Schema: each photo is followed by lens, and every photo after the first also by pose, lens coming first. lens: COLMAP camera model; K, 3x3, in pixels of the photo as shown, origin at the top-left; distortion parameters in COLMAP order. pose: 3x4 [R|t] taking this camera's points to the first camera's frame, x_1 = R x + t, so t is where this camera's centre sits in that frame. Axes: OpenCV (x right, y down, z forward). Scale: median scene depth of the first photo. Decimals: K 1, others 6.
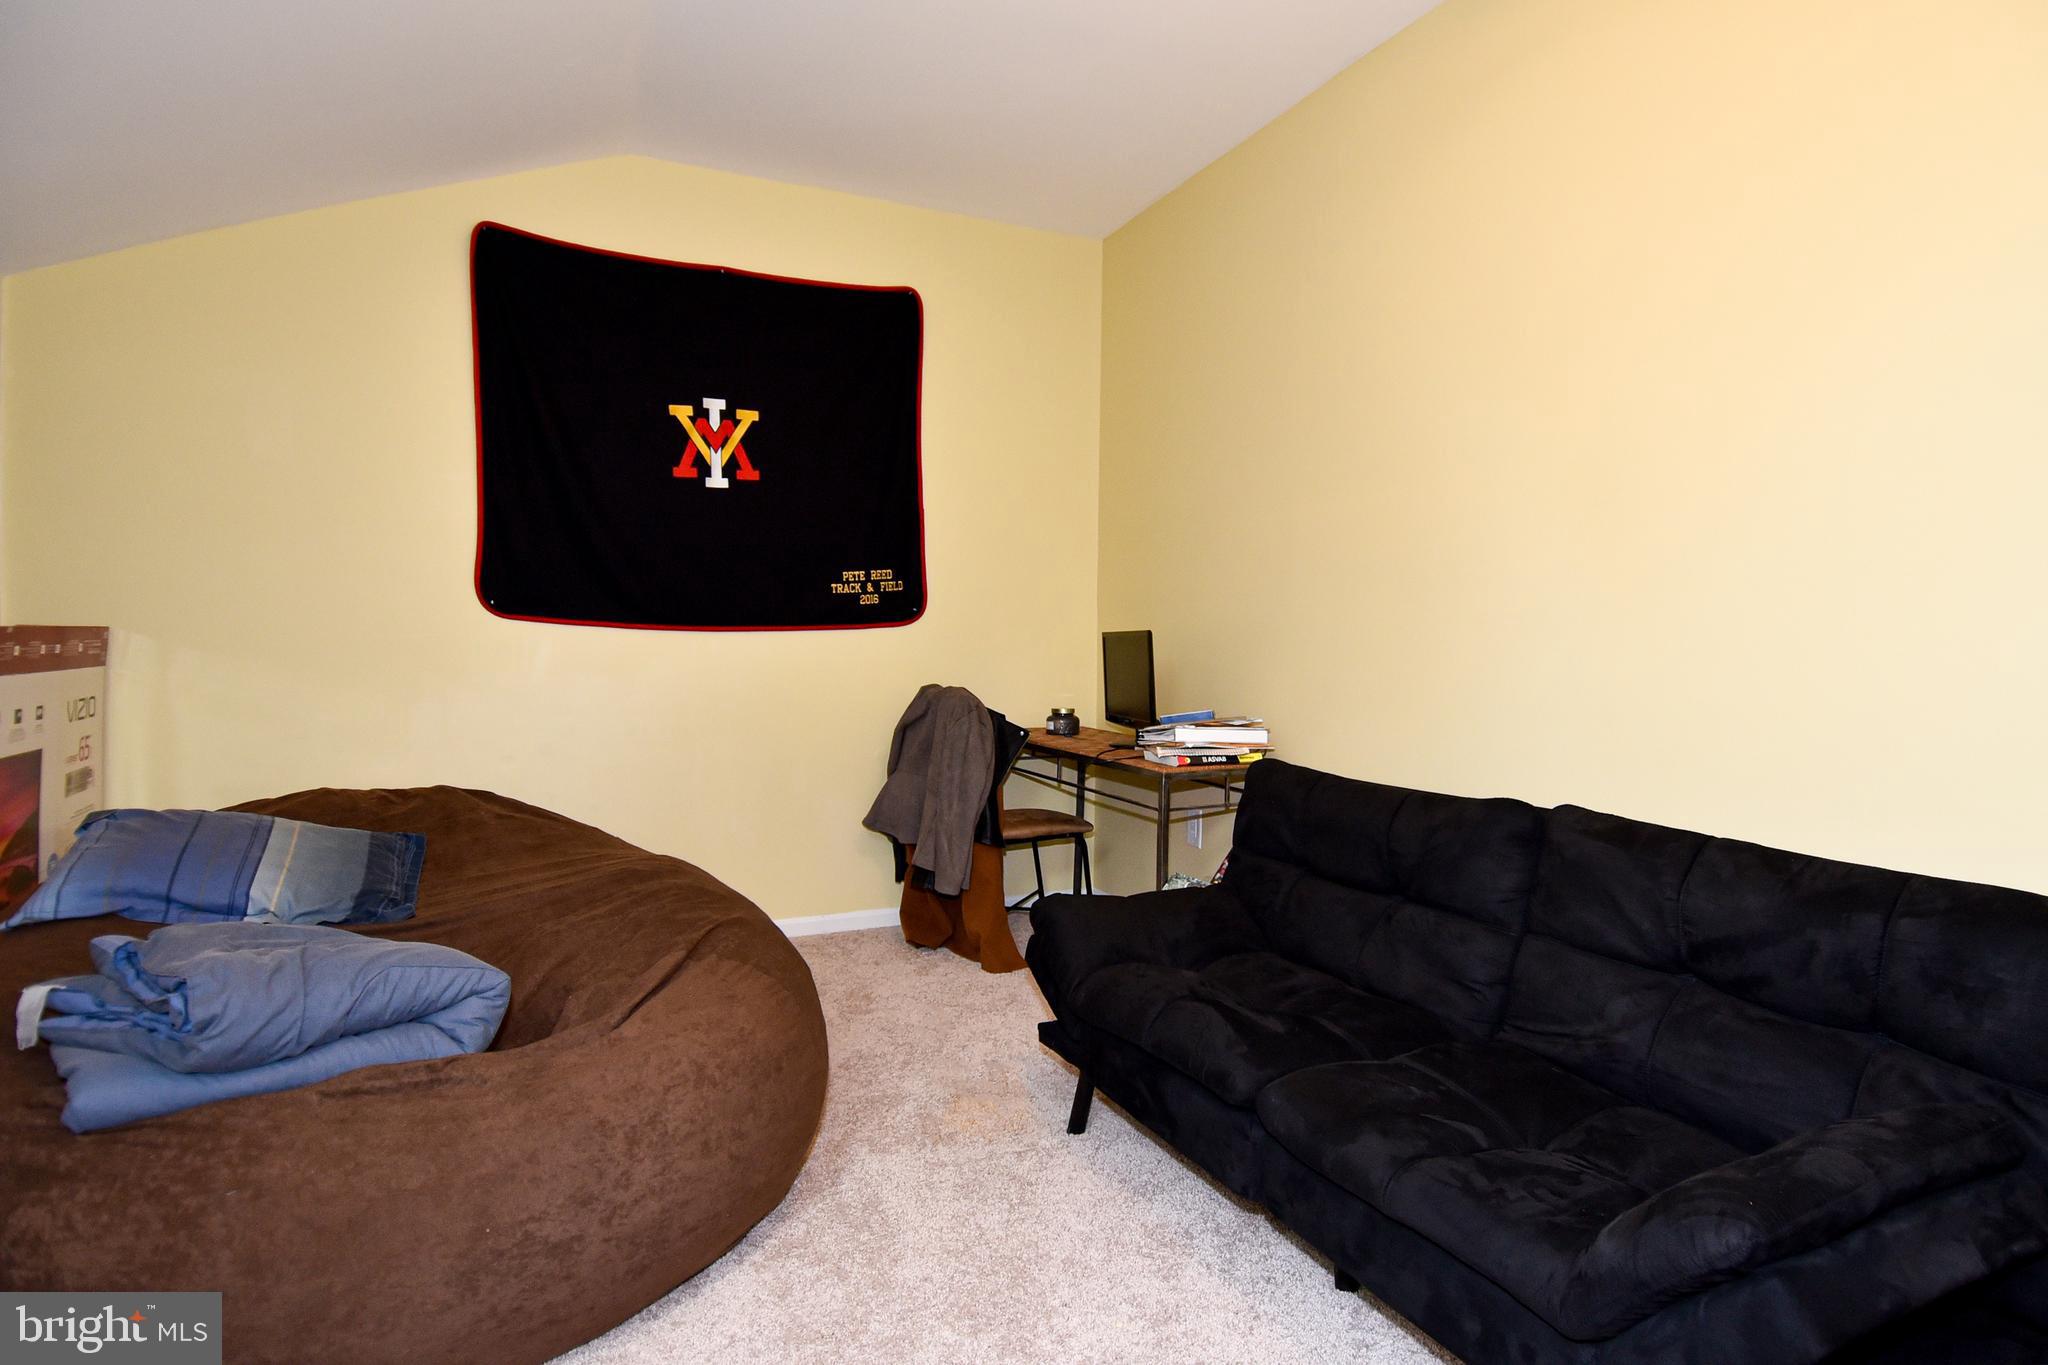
lens RADIAL K [[1087.2, 0, 1082.6], [0, 1087.2, 651.1], [0, 0, 1]] dist [0.063158, -0.057500]
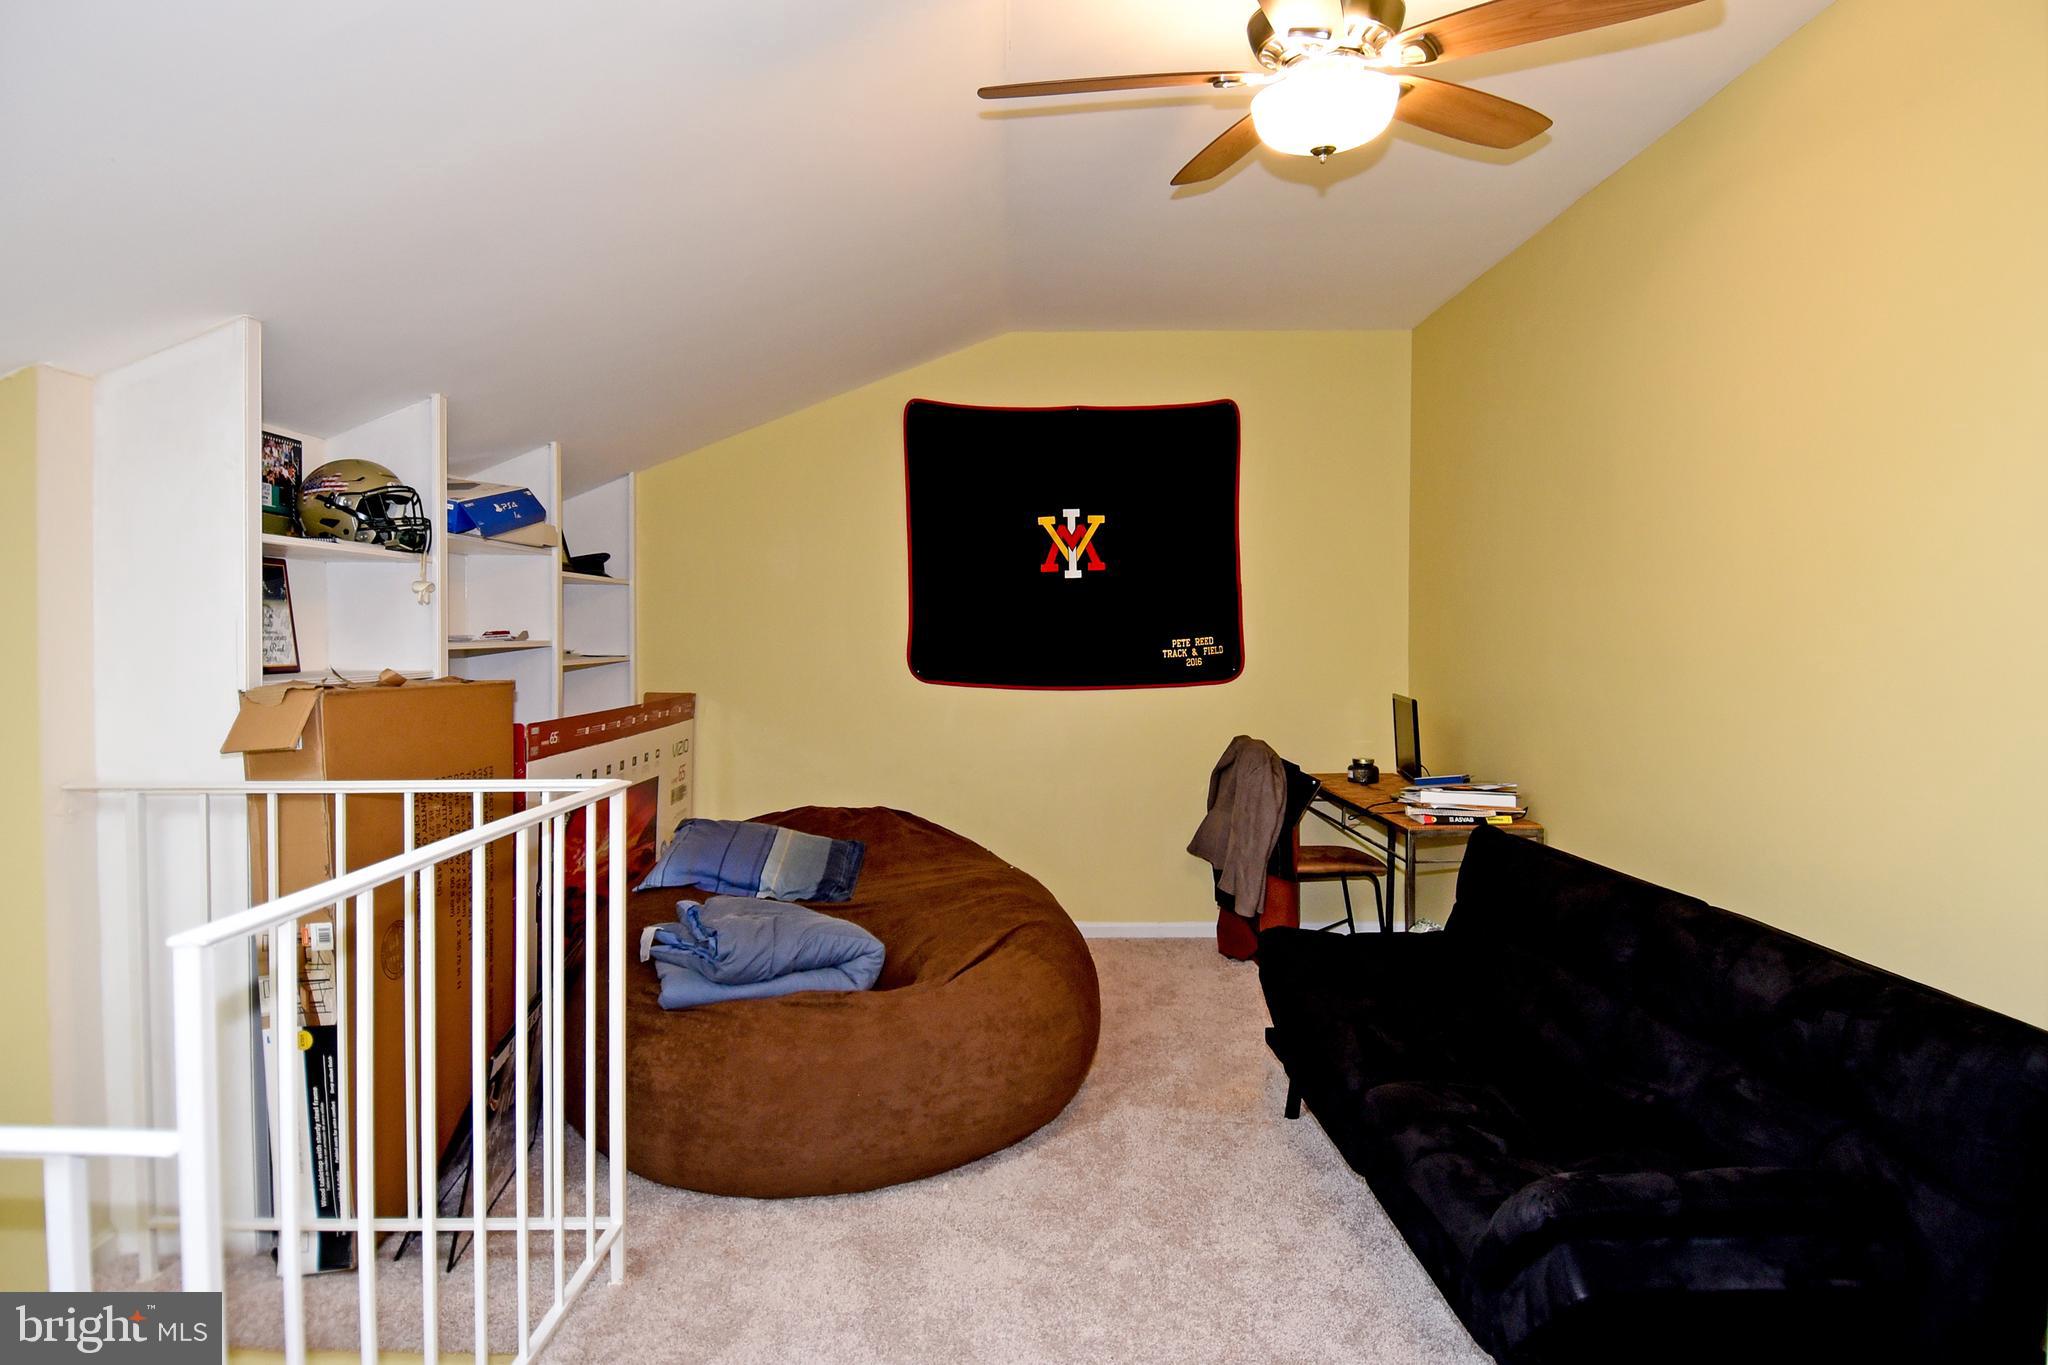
lens RADIAL K [[1087.2, 0, 1082.6], [0, 1087.2, 651.1], [0, 0, 1]] dist [0.063158, -0.057500]
pose [[0.922696, -0.001701, -0.385524, 0.245881], [-0.000582, 0.999983, -0.005806, -0.084827], [0.385527, 0.005581, 0.922680, -0.244798]]
